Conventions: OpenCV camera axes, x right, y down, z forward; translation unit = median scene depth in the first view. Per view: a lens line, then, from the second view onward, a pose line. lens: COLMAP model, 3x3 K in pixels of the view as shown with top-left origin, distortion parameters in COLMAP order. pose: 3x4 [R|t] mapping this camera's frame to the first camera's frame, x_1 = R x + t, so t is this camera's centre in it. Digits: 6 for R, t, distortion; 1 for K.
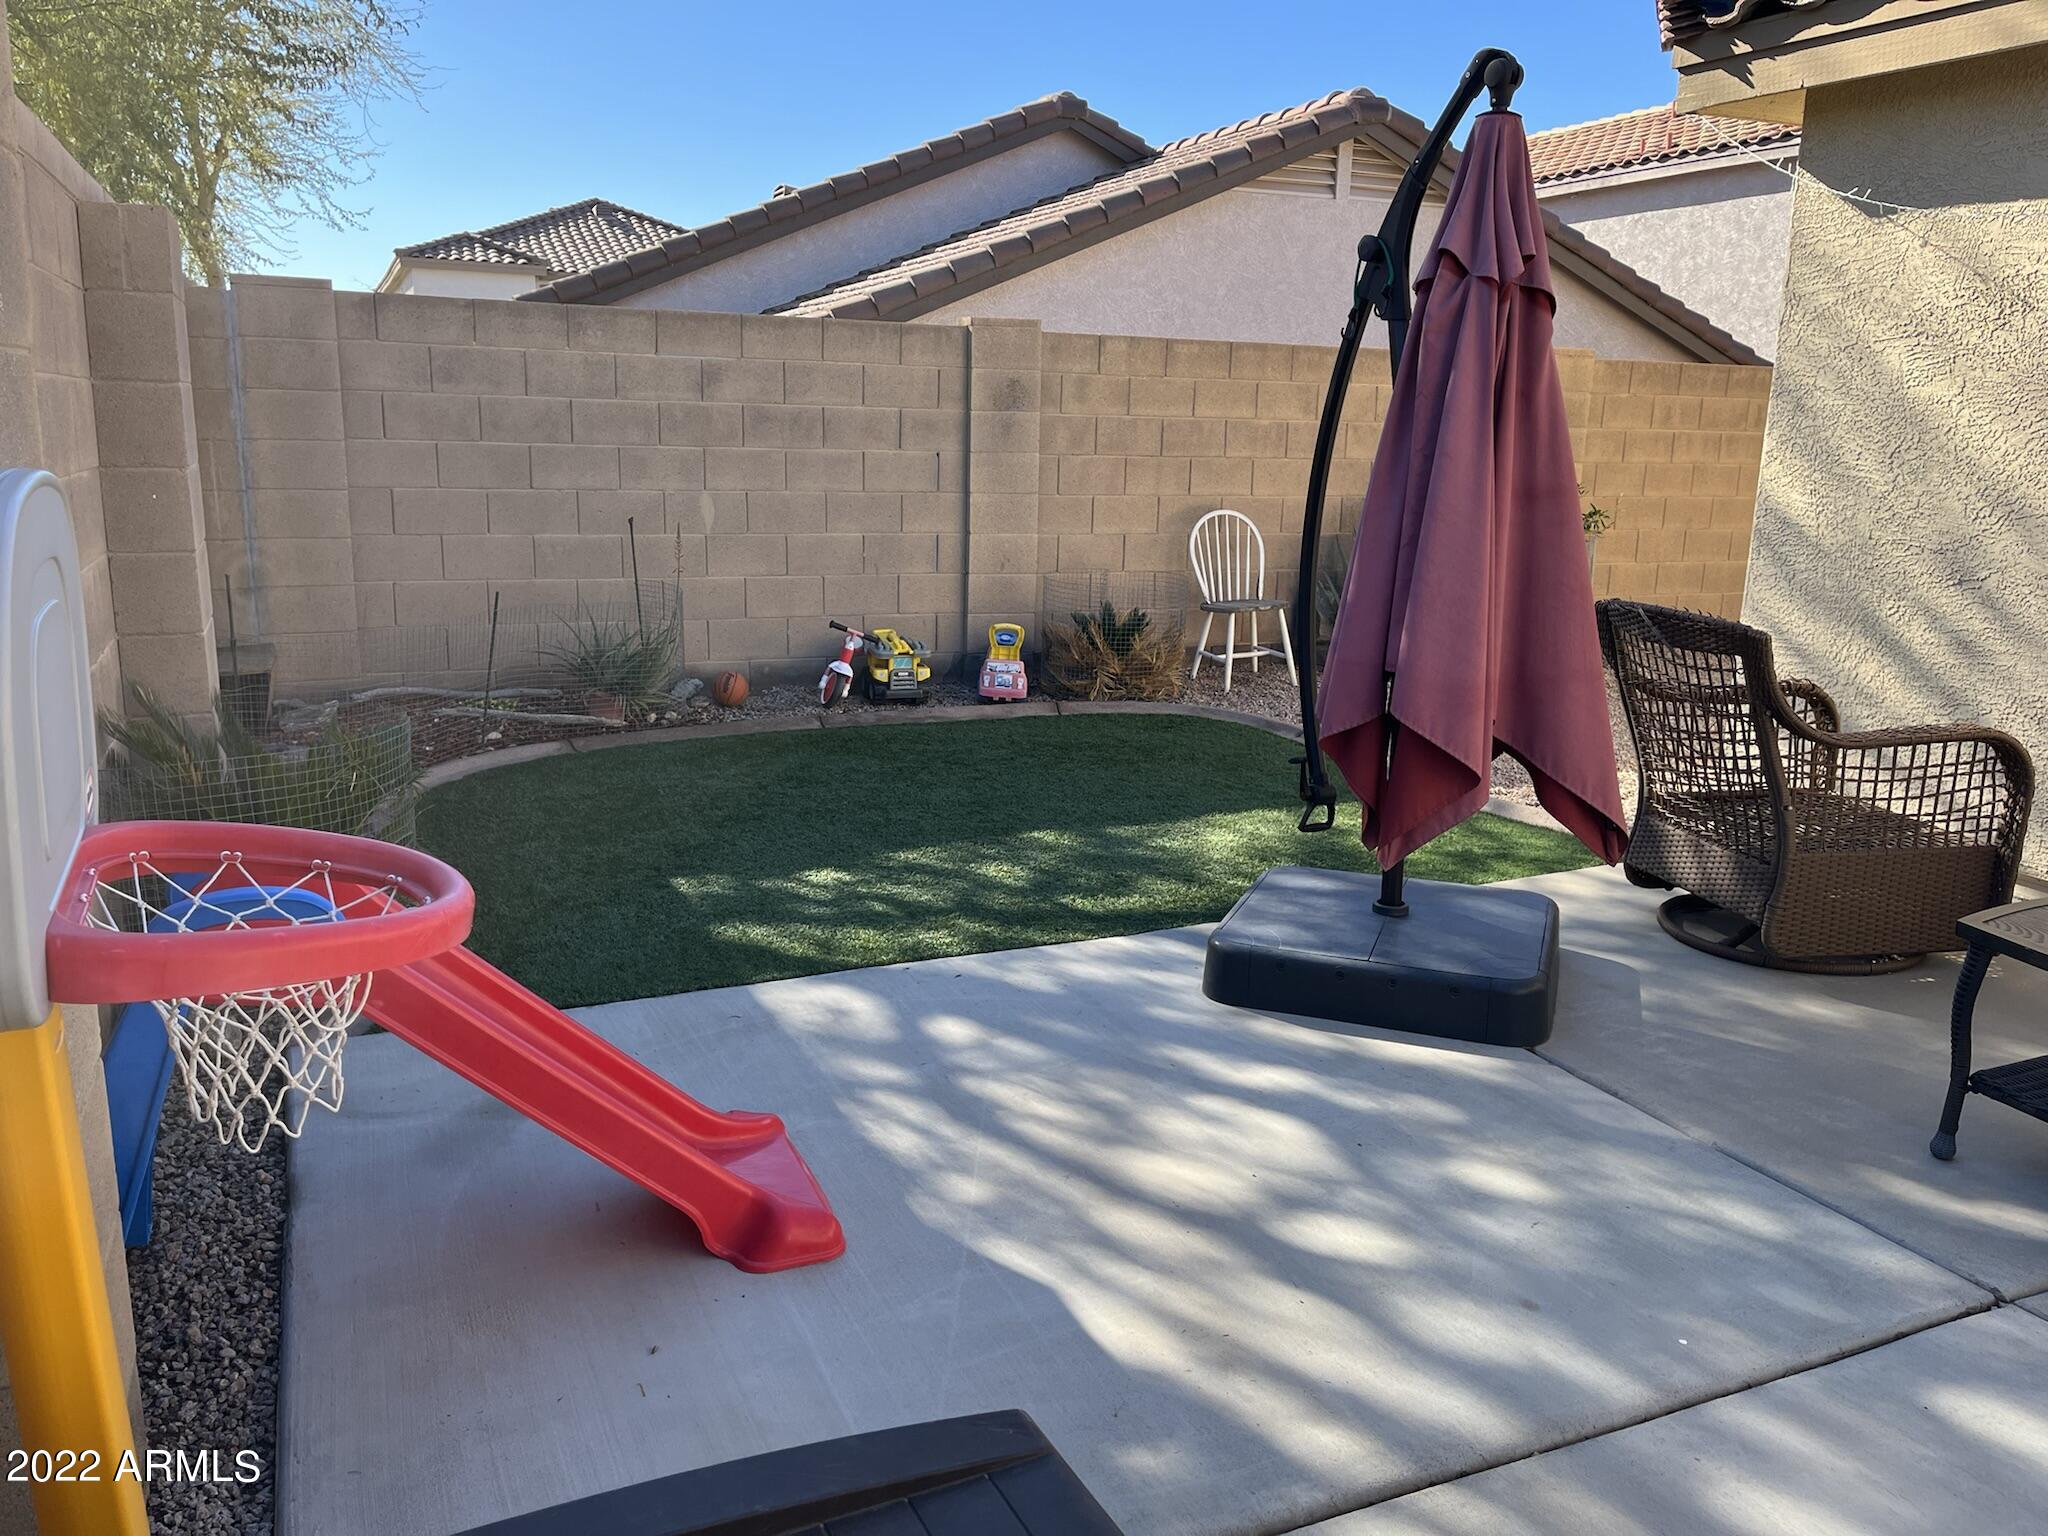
lens RADIAL K [[1535.7, 0, 1035.5], [0, 1535.7, 782.4], [0, 0, 1]] dist [0.065578, -0.087287]
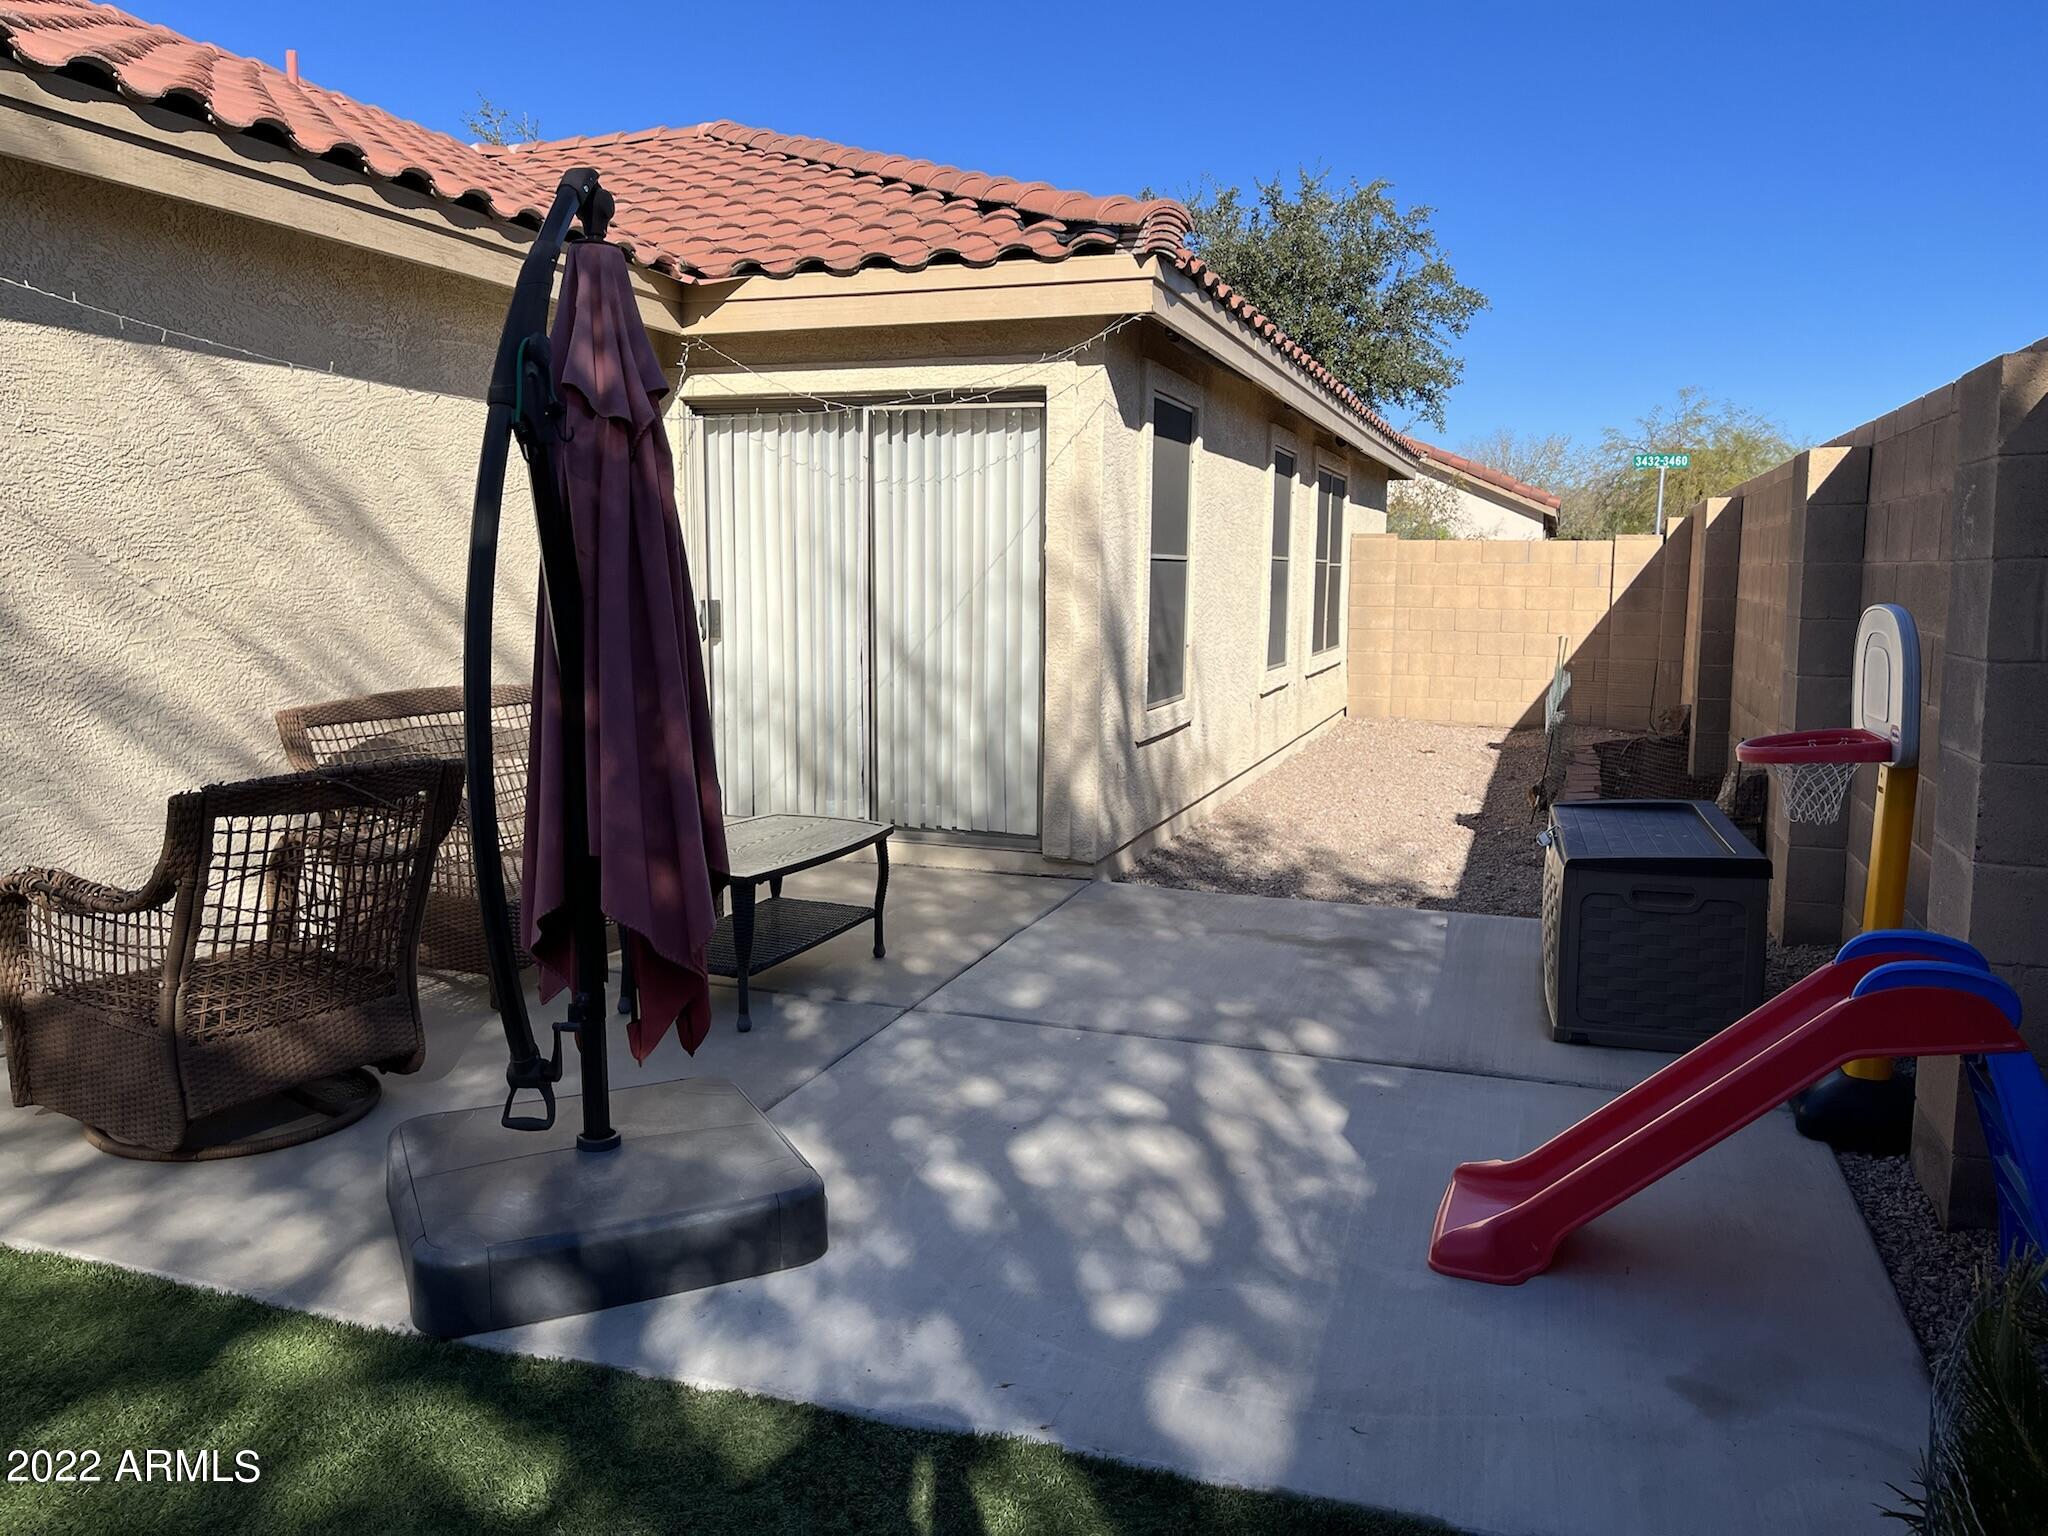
lens RADIAL K [[1535.7, 0, 1035.5], [0, 1535.7, 782.4], [0, 0, 1]] dist [0.065578, -0.087287]
pose [[-0.730839, -0.118310, 0.672218, -0.276878], [0.136421, 0.939671, 0.313699, -0.189481], [-0.668778, 0.320969, -0.670608, 0.771095]]
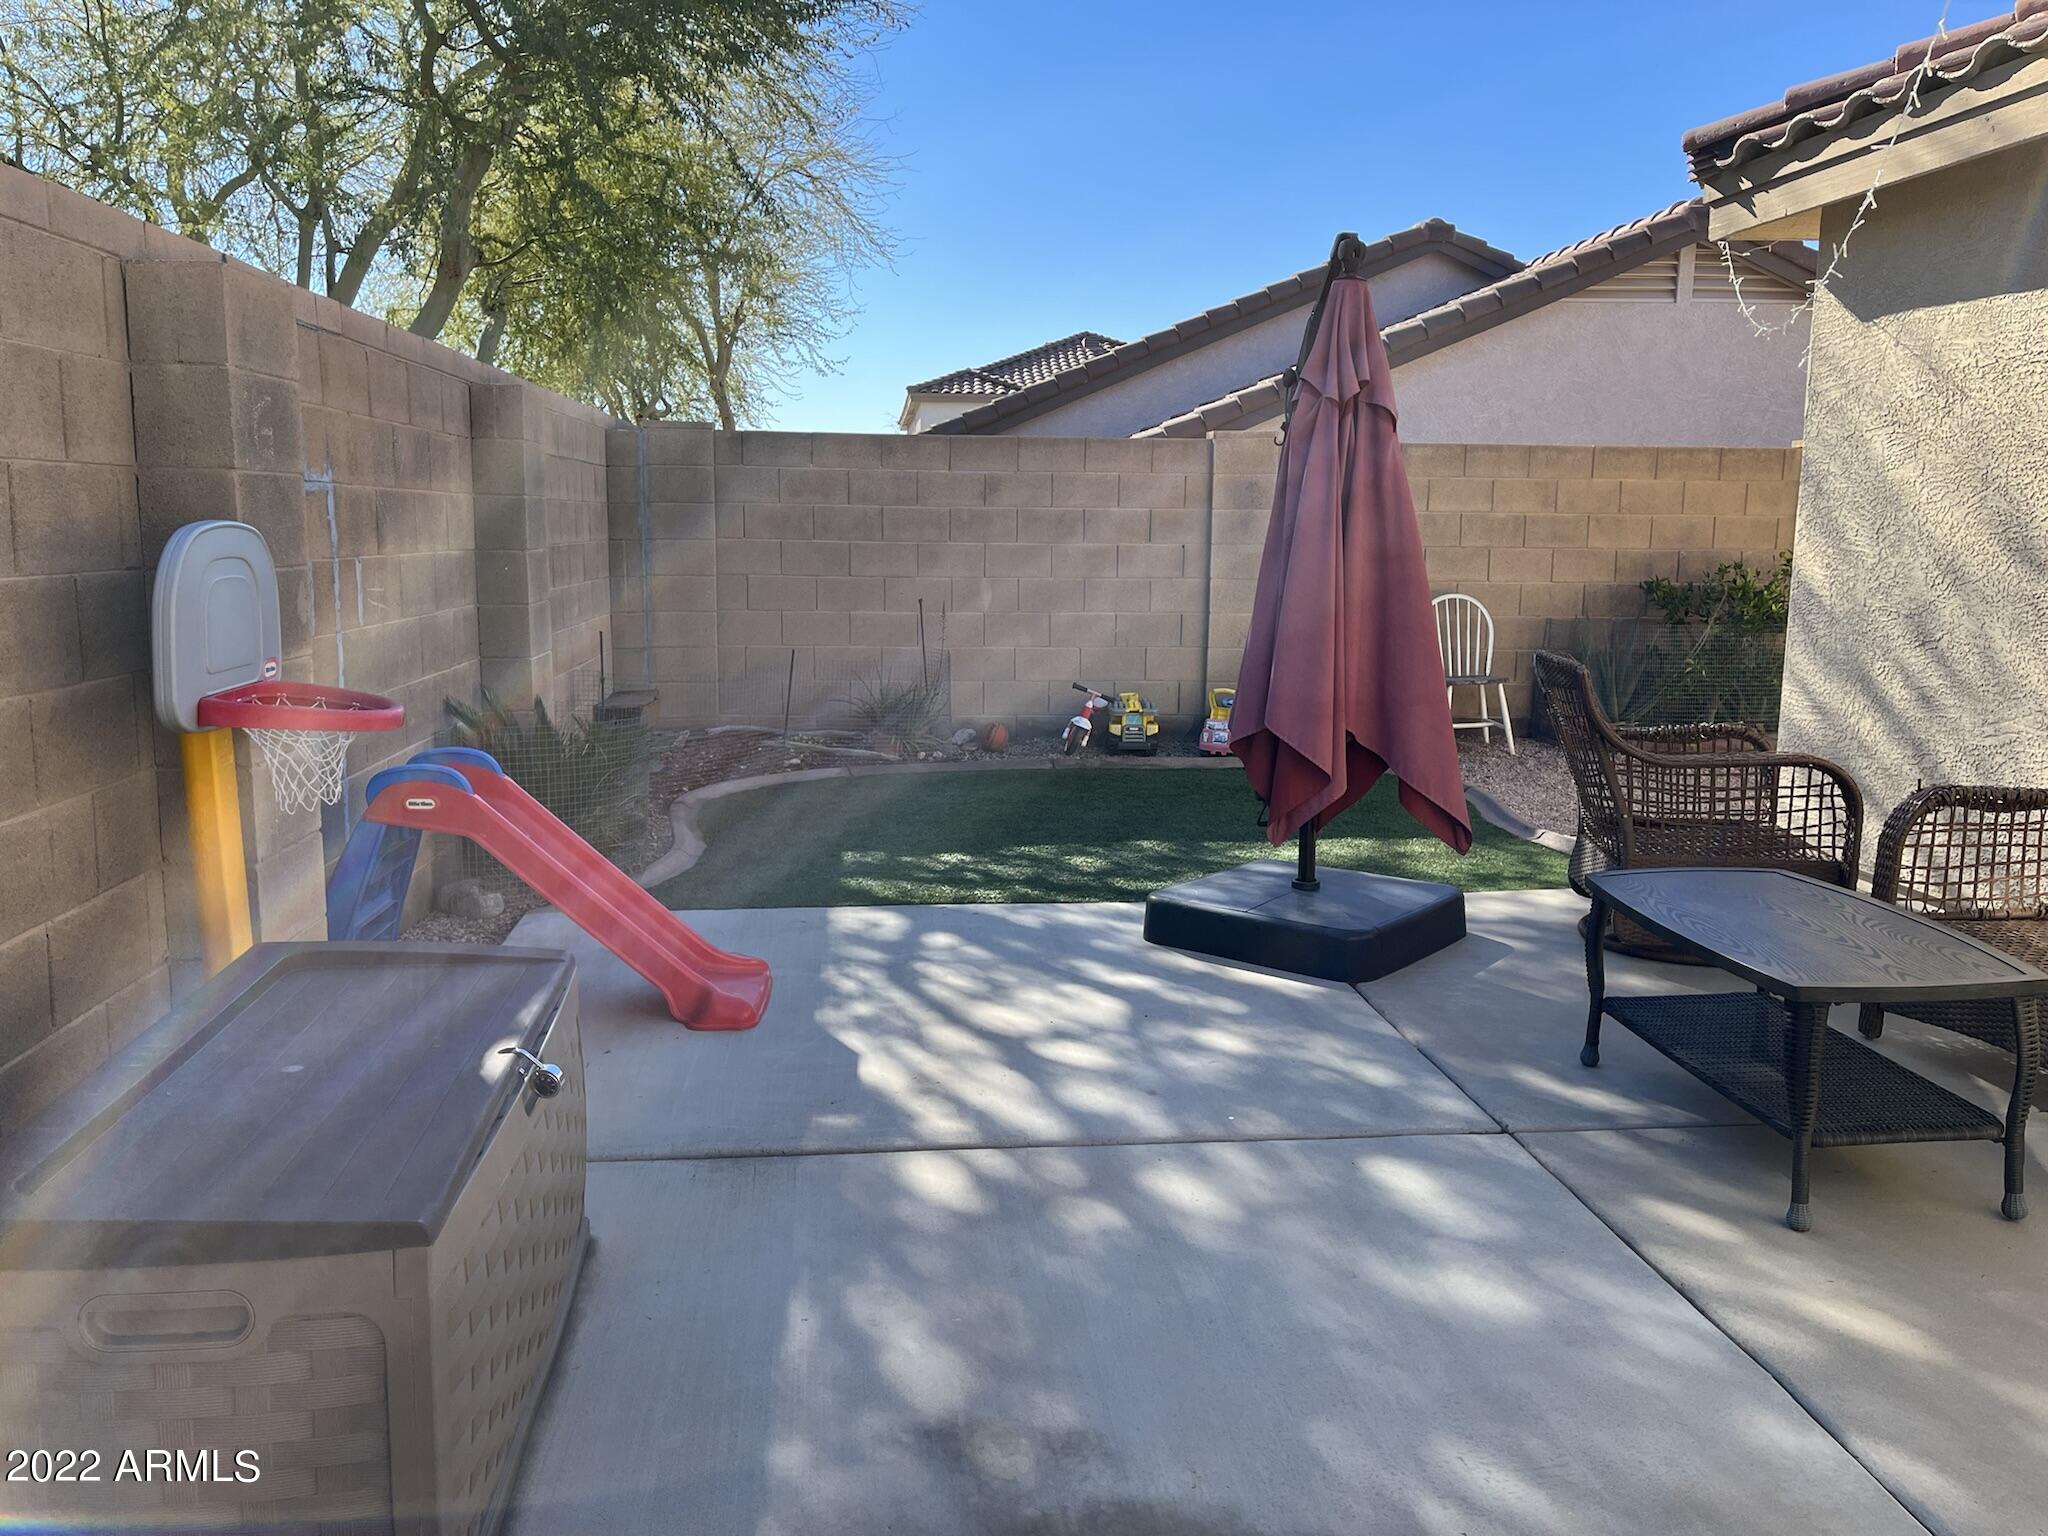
lens RADIAL K [[1535.7, 0, 1035.5], [0, 1535.7, 782.4], [0, 0, 1]] dist [0.065578, -0.087287]
pose [[0.949310, 0.038364, -0.311990, 0.237556], [-0.059436, 0.996528, -0.058310, 0.049108], [0.308670, 0.073898, 0.948294, -0.160378]]
